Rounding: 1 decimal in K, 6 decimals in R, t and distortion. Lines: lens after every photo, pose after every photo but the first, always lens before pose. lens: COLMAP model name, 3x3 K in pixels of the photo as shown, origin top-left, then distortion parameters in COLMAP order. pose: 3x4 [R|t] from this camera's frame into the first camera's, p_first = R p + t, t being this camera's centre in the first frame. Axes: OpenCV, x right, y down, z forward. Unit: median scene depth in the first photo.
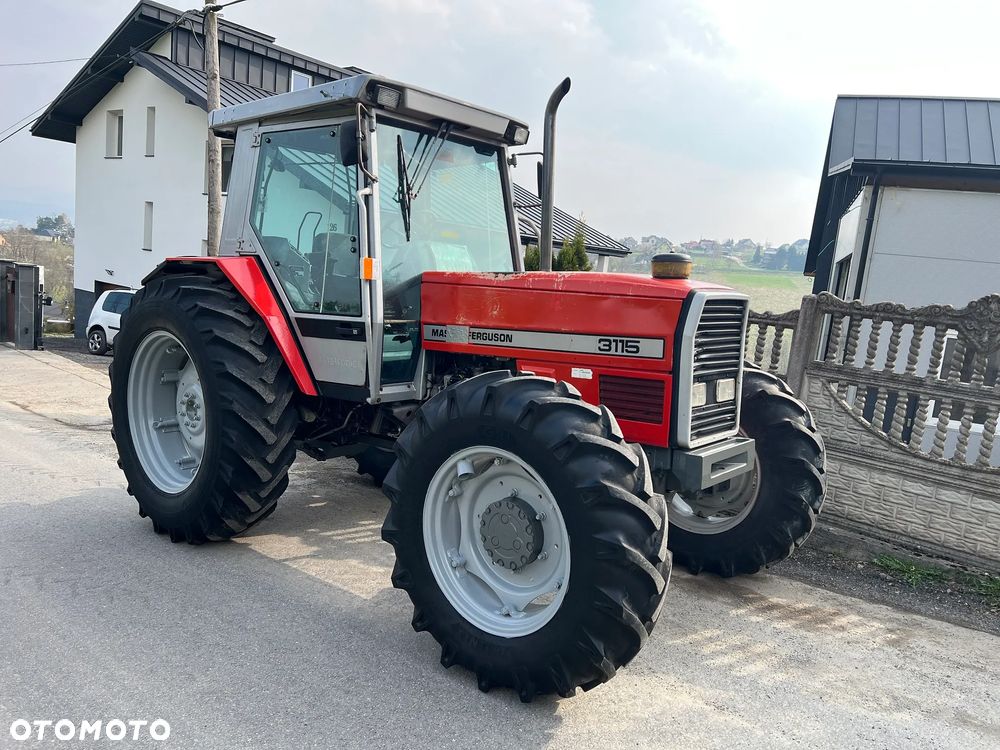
lens RADIAL K [[748.7, 0, 509.3], [0, 748.7, 377.4], [0, 0, 1]] dist [0.046562, -0.041958]
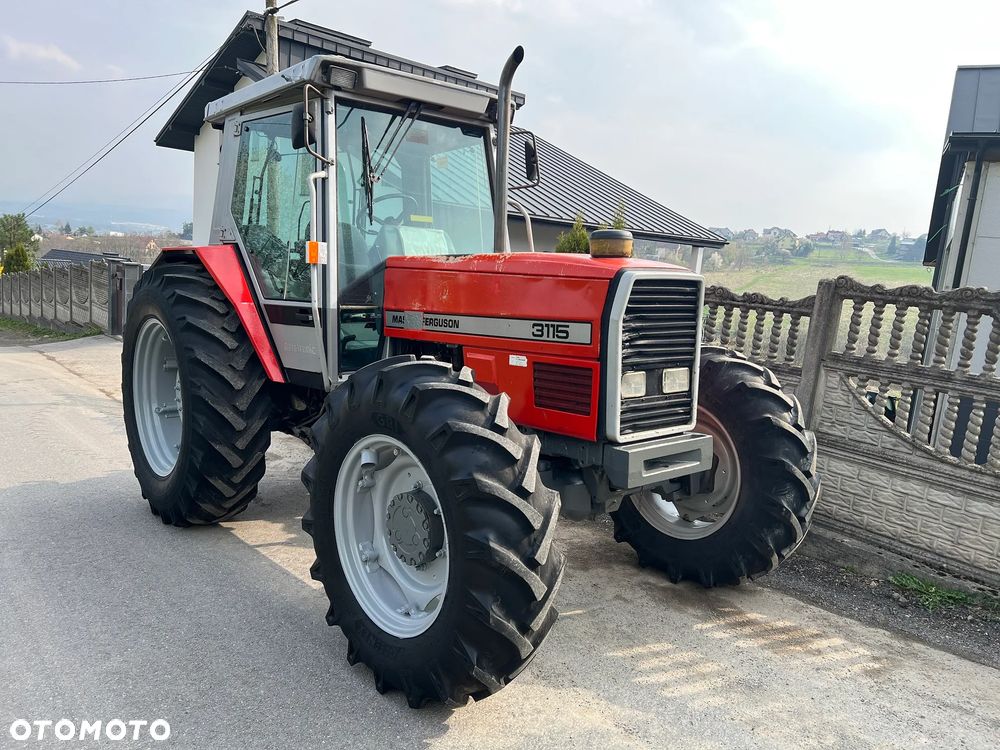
lens RADIAL K [[748.9, 0, 500.0], [0, 748.9, 375.0], [0, 0, 1]] dist [0.053848, -0.054414]
pose [[0.987231, 0.010917, -0.158919, 0.202255], [-0.010733, 0.999940, 0.002013, 0.009891], [0.158931, -0.000281, 0.987290, 0.065756]]
